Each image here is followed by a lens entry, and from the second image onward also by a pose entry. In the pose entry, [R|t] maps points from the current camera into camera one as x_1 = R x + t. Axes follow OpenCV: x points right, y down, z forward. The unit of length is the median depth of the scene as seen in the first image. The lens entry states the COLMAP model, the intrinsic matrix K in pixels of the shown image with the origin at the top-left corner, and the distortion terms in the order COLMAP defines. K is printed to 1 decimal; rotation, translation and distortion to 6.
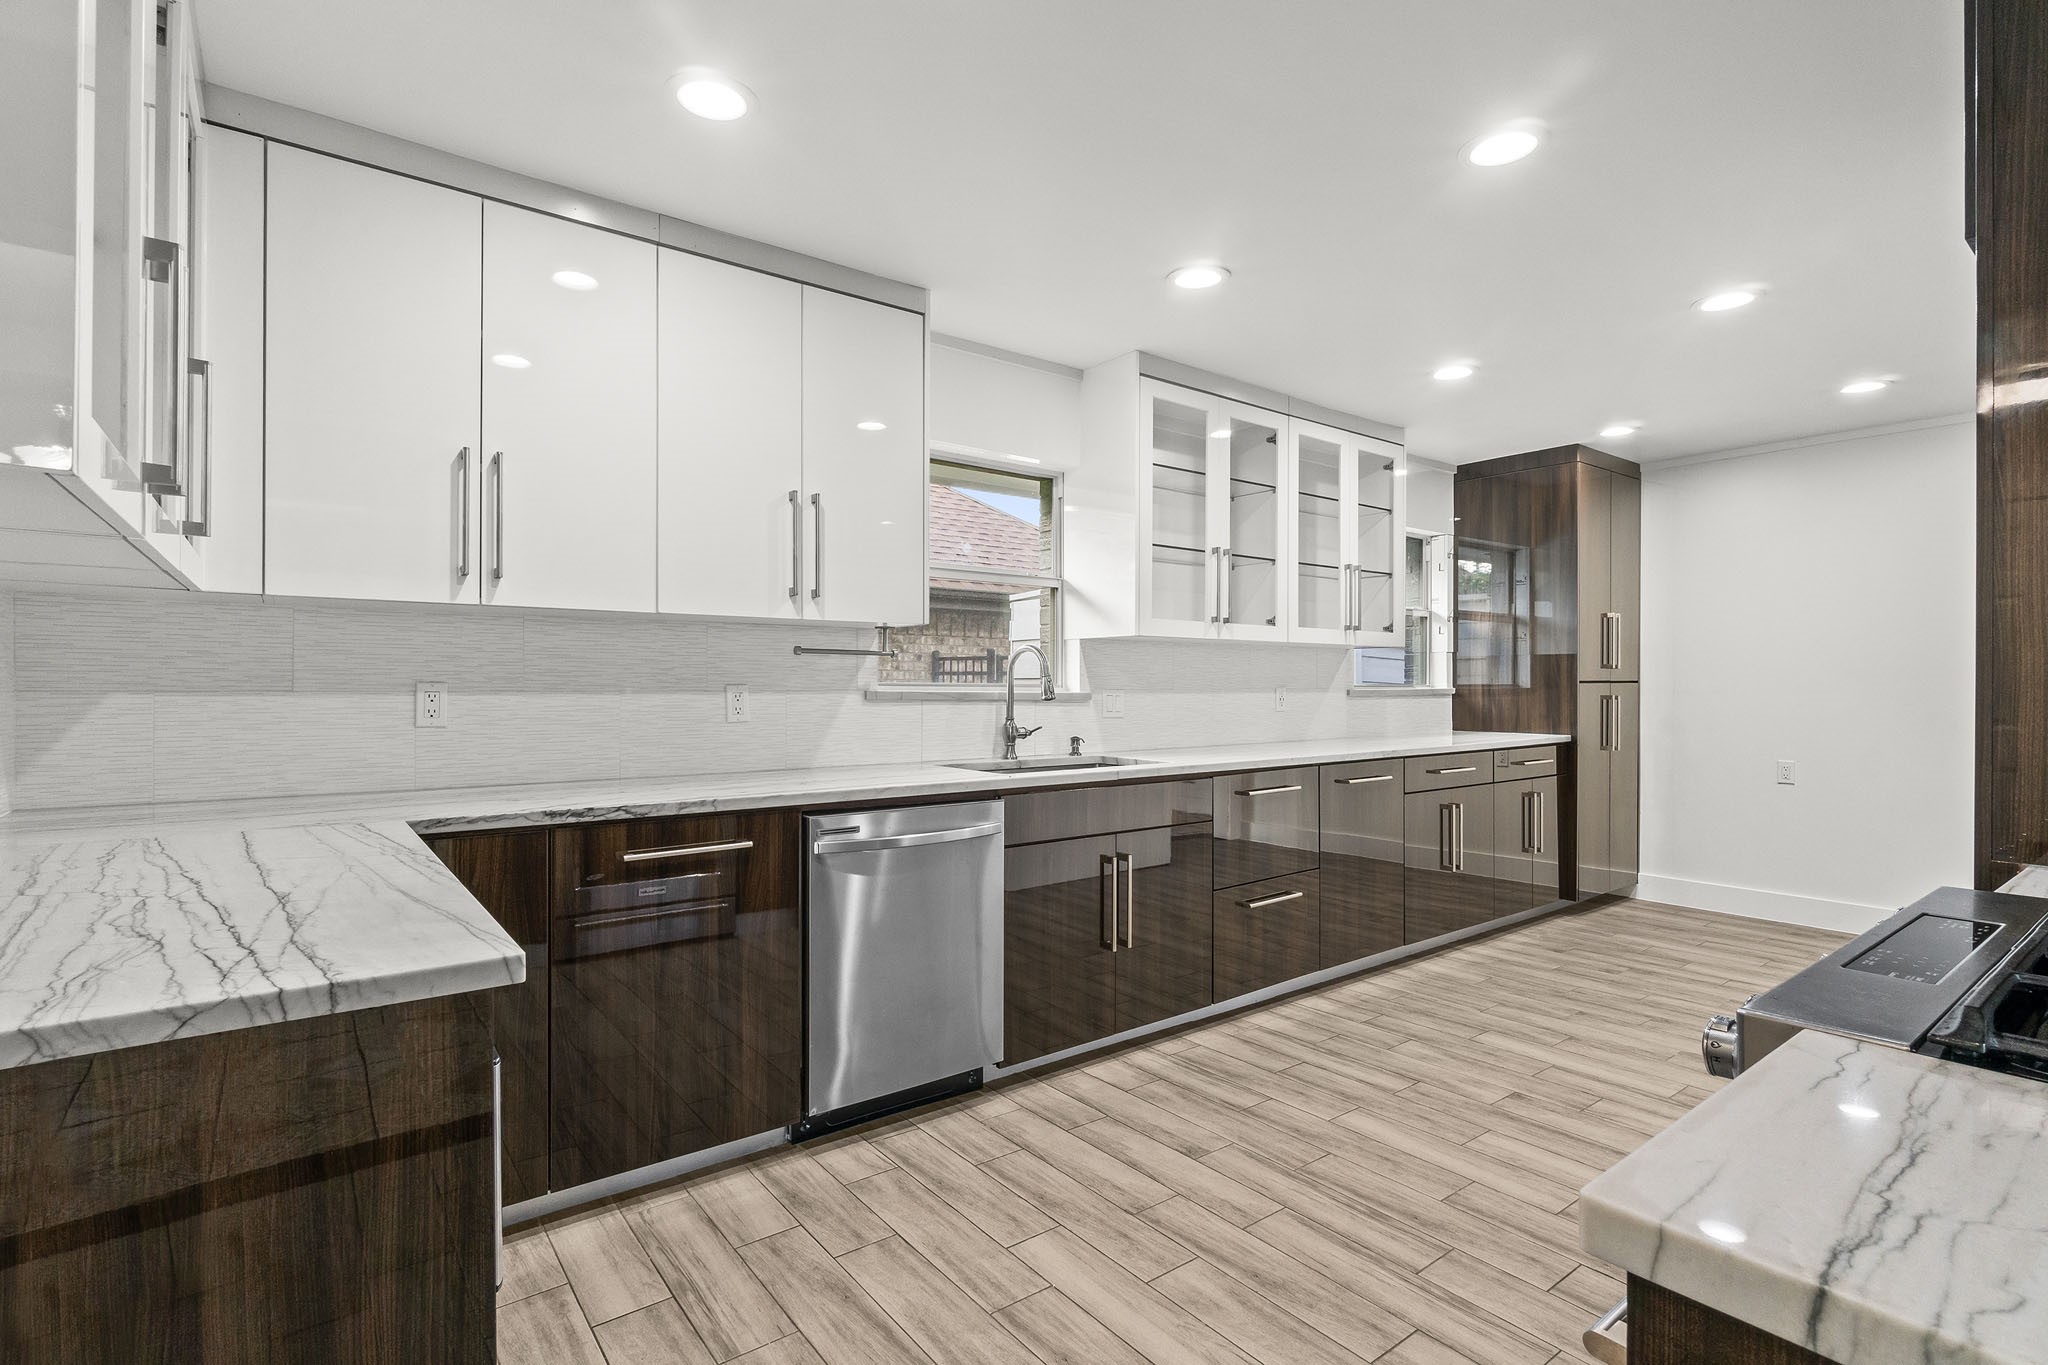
lens RADIAL K [[971.0, 0, 1021.5], [0, 971.0, 685.2], [0, 0, 1]] dist [-0.013012, 0.000707]
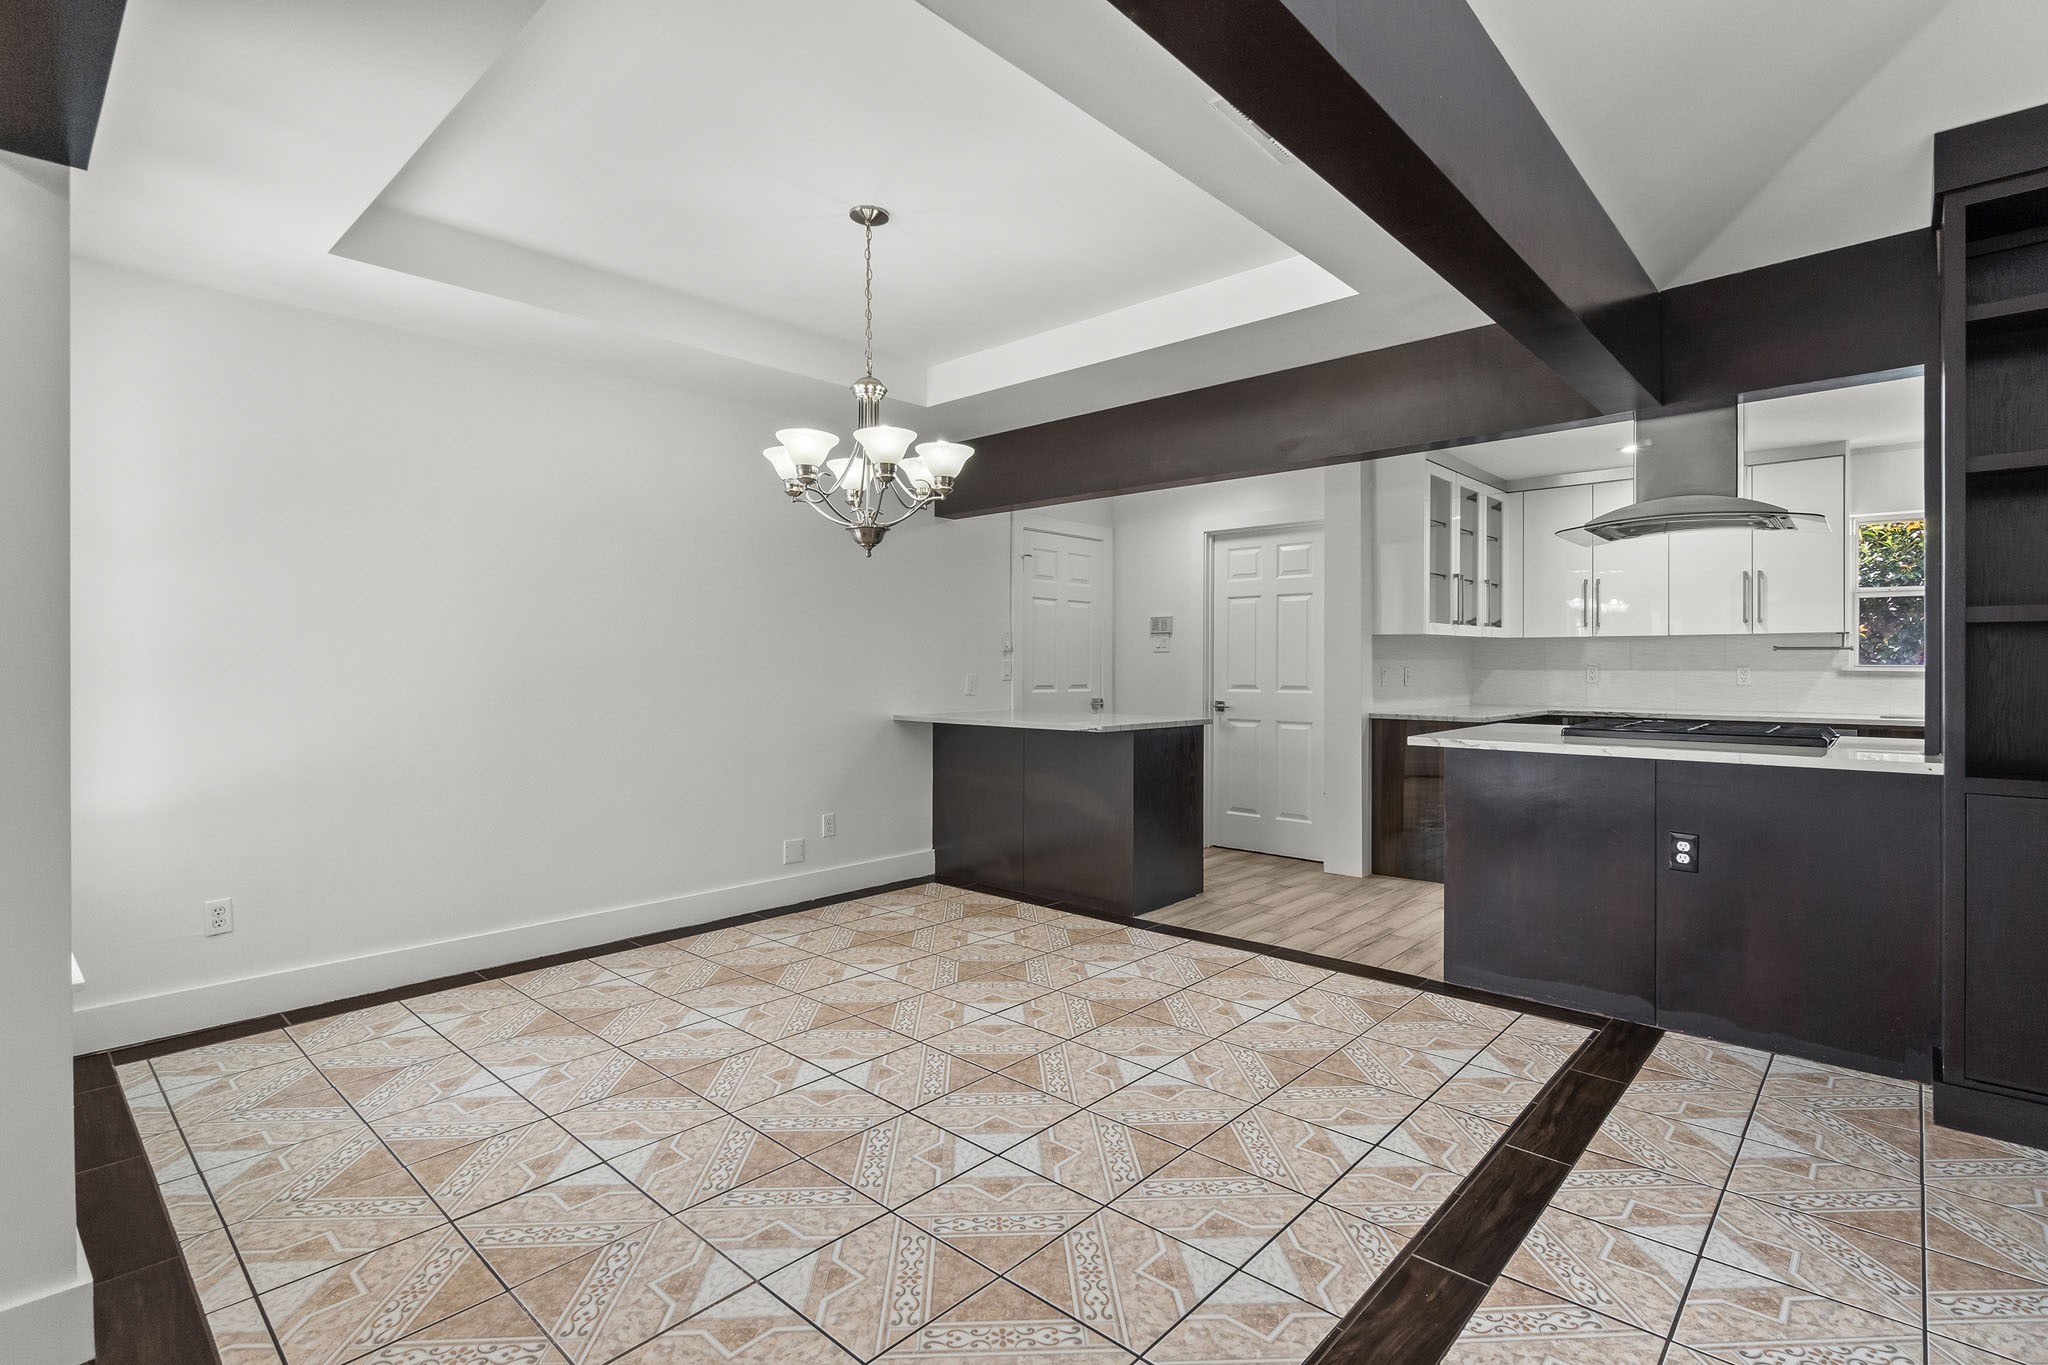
lens RADIAL K [[971.0, 0, 1020.9], [0, 971.0, 672.3], [0, 0, 1]] dist [-0.013012, 0.000707]
pose [[0.166701, 0.007066, -0.985982, 1.238339], [-0.002322, 0.999974, 0.006774, 0.001152], [0.986005, 0.001161, 0.166714, -0.685164]]
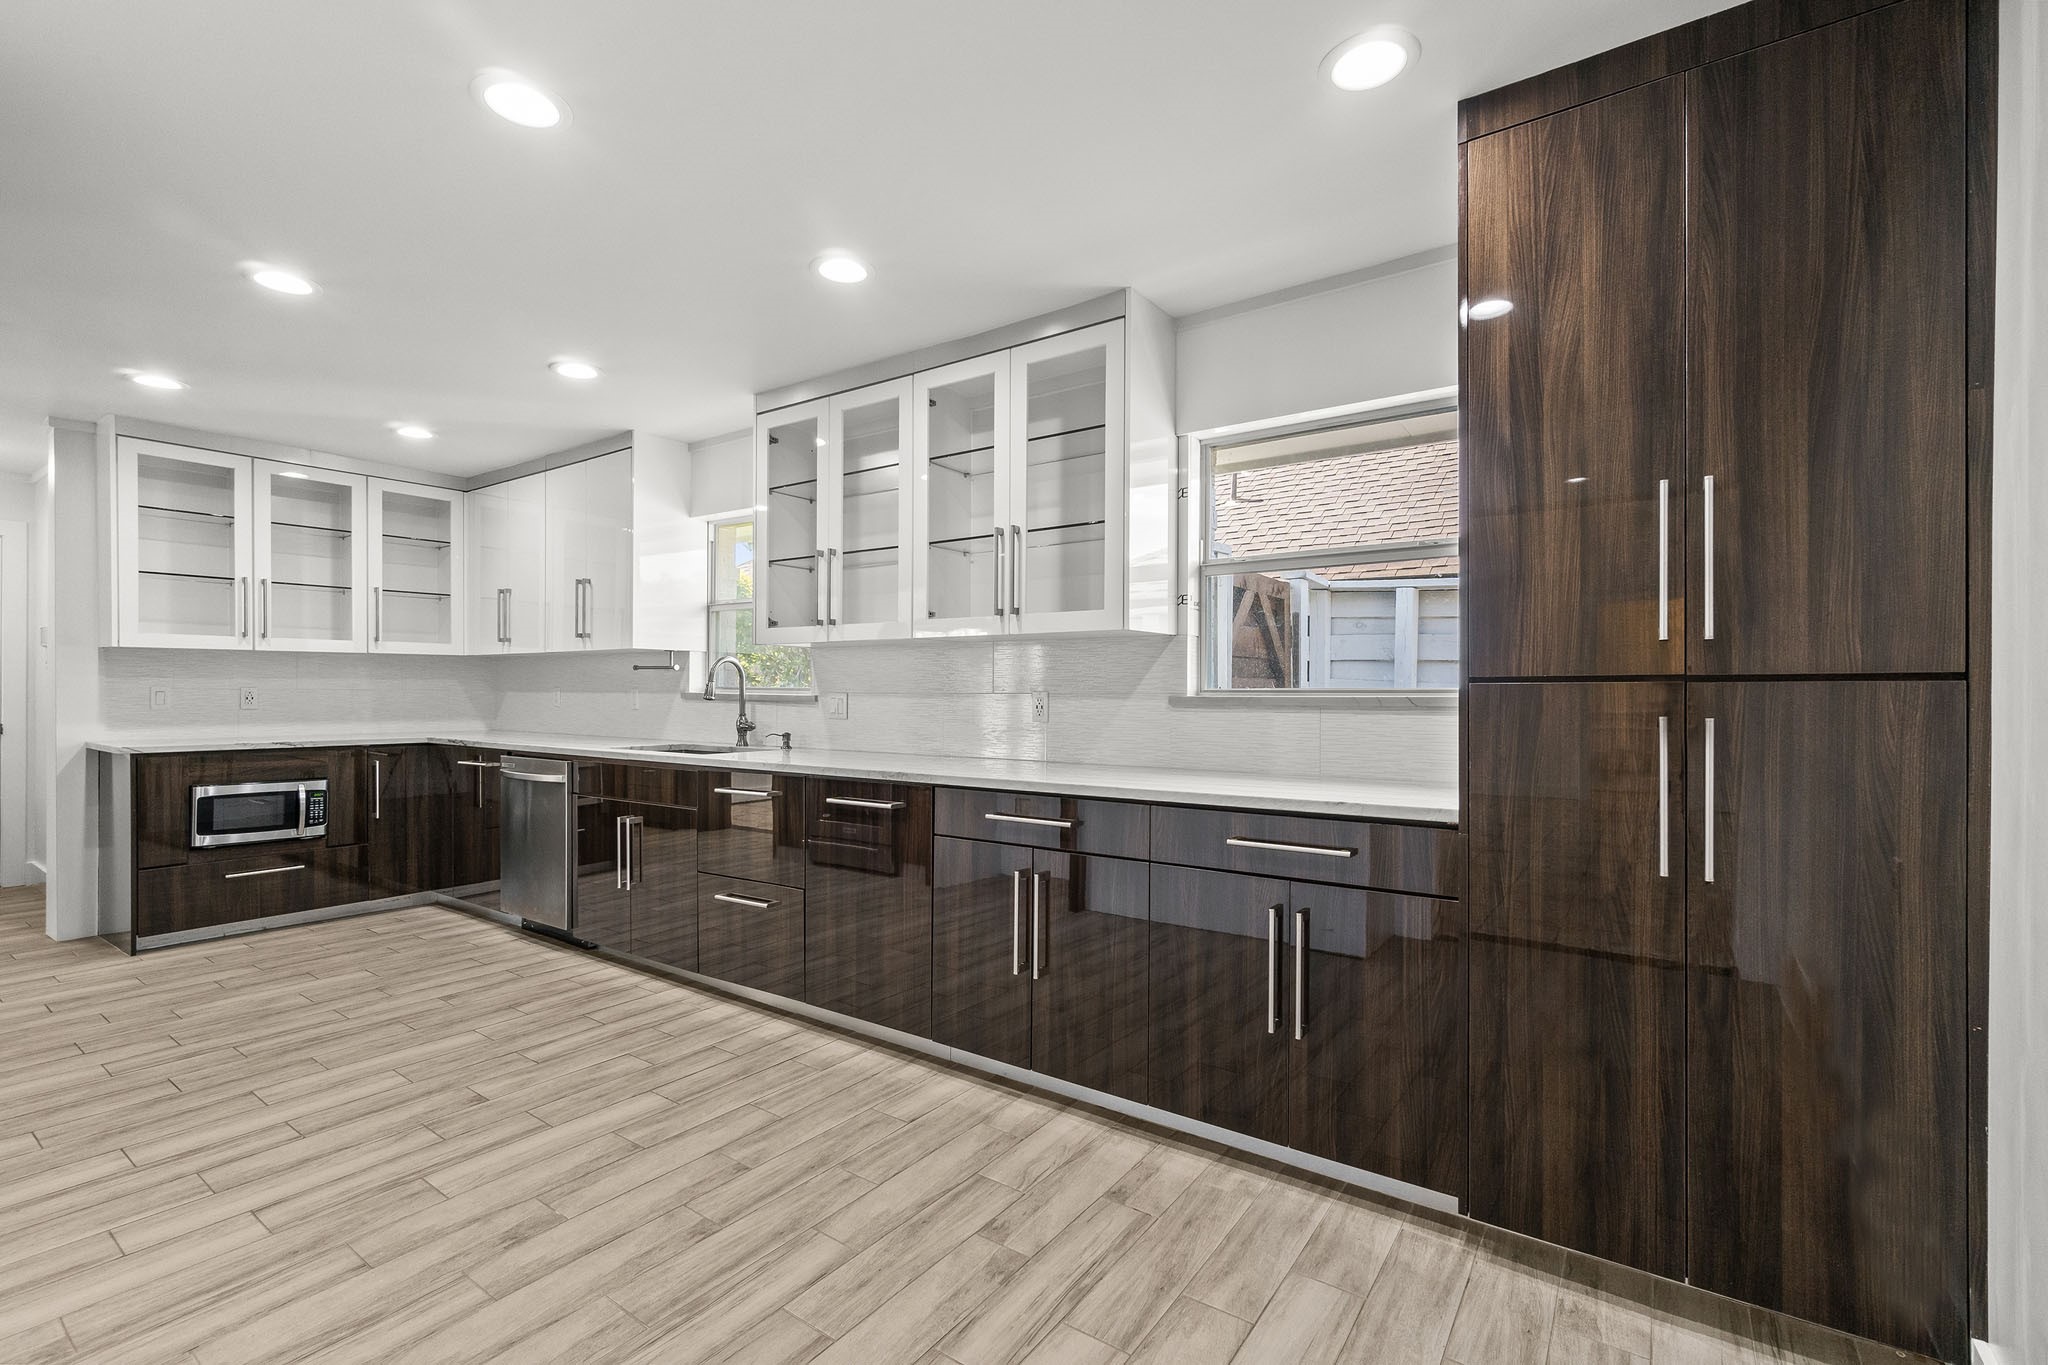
lens RADIAL K [[903.3, 0, 1028.2], [0, 903.3, 695.2], [0, 0, 1]] dist [-0.005540, 0.002564]
pose [[0.306104, 0.006585, -0.951975, 1.304862], [-0.003409, 0.999977, 0.005821, 0.000843], [0.951992, 0.001463, 0.306119, 1.043357]]
